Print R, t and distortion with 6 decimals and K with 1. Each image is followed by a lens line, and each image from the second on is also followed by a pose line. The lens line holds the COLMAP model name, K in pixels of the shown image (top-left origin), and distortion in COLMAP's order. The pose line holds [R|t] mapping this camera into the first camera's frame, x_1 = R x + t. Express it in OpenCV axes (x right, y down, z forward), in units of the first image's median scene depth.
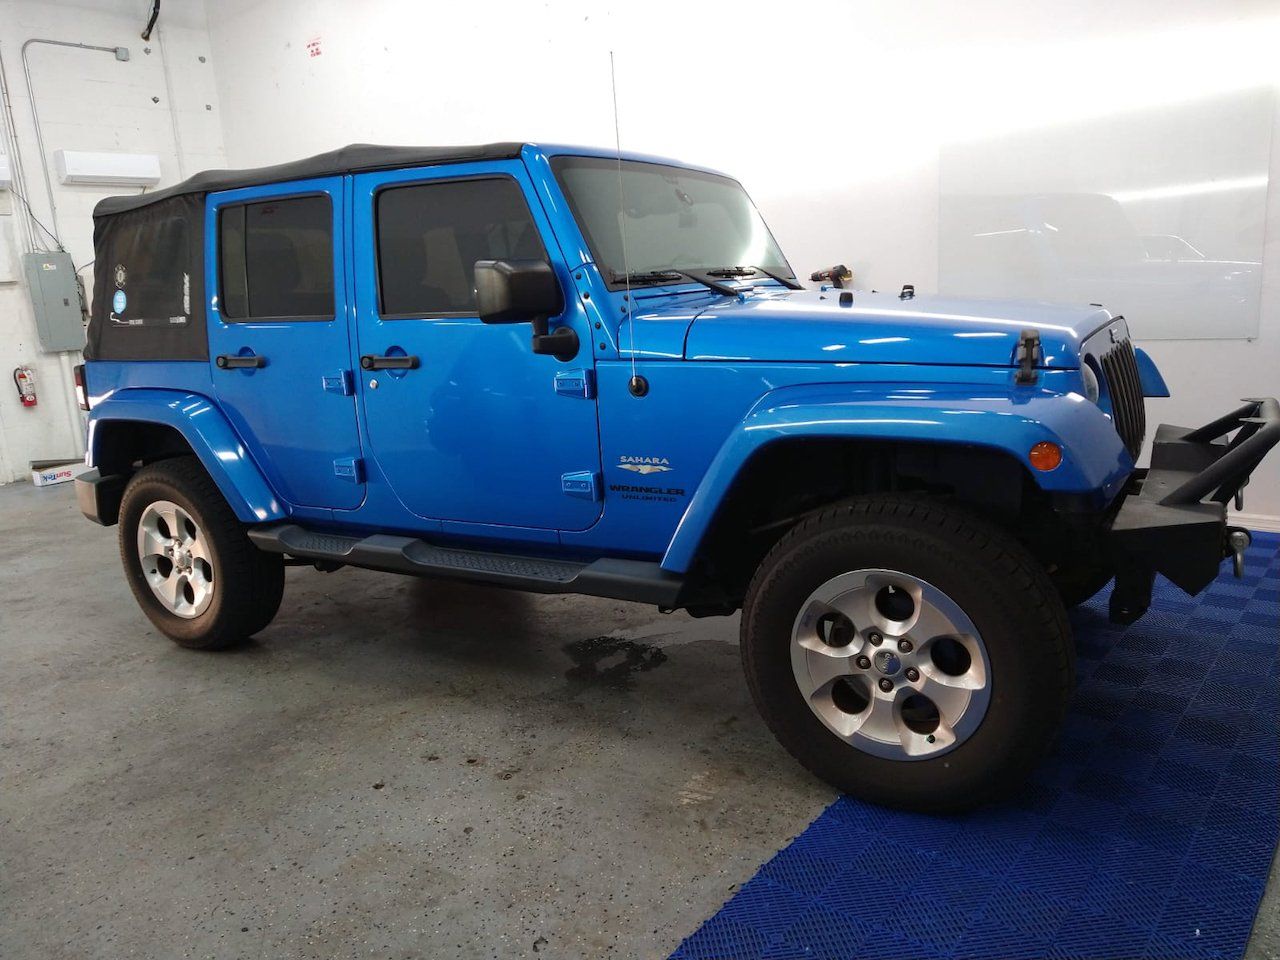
lens RADIAL K [[926.9, 0, 623.6], [0, 926.9, 477.6], [0, 0, 1]] dist [0.094818, -0.097439]
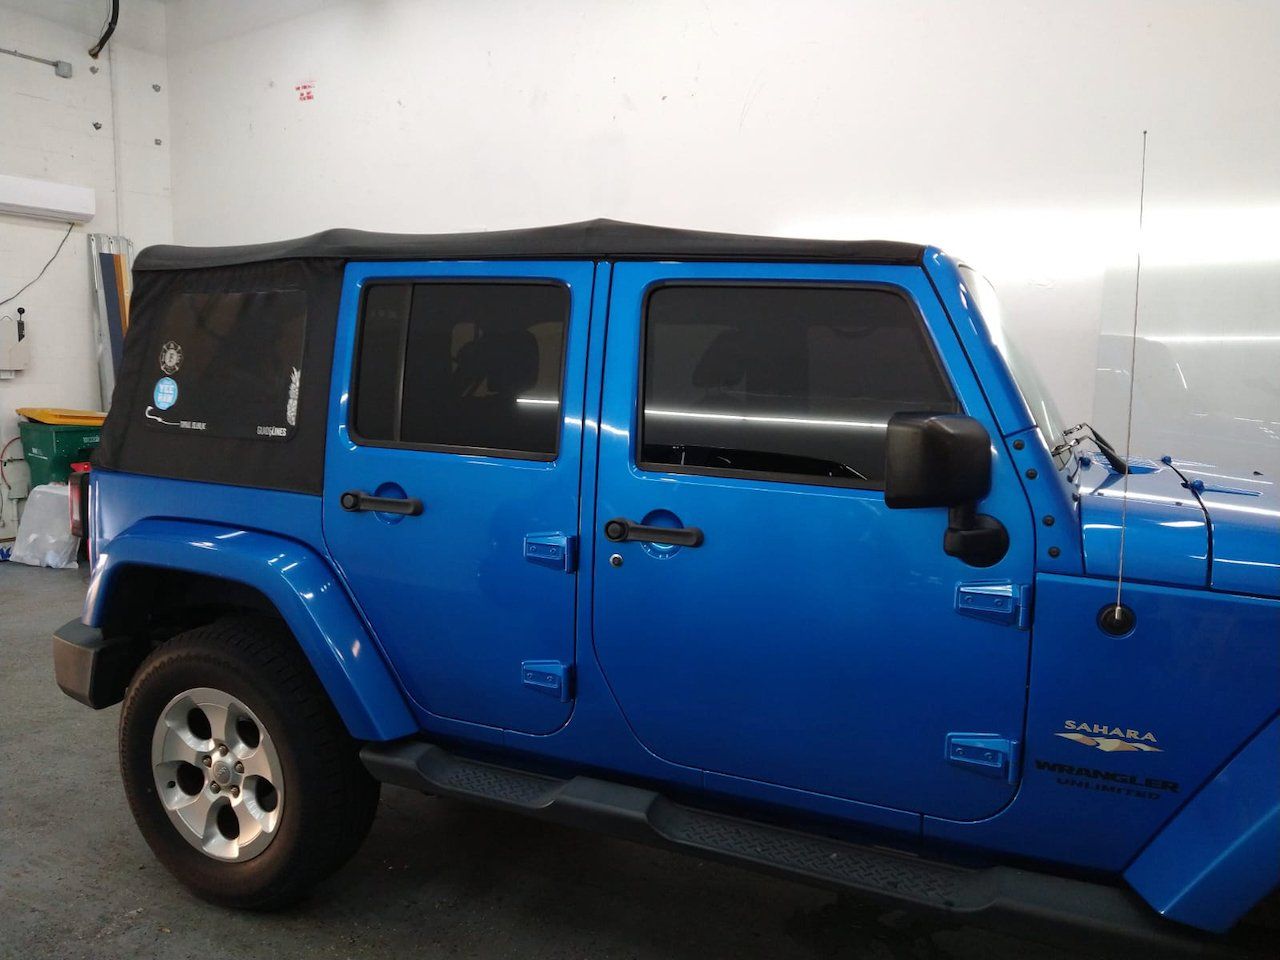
lens RADIAL K [[926.9, 0, 623.6], [0, 926.9, 477.6], [0, 0, 1]] dist [0.094818, -0.097439]
pose [[0.987301, 0.070219, 0.142502, -0.299059], [-0.057886, 0.994355, -0.088924, -0.082783], [-0.147942, 0.079545, 0.985792, 0.269115]]
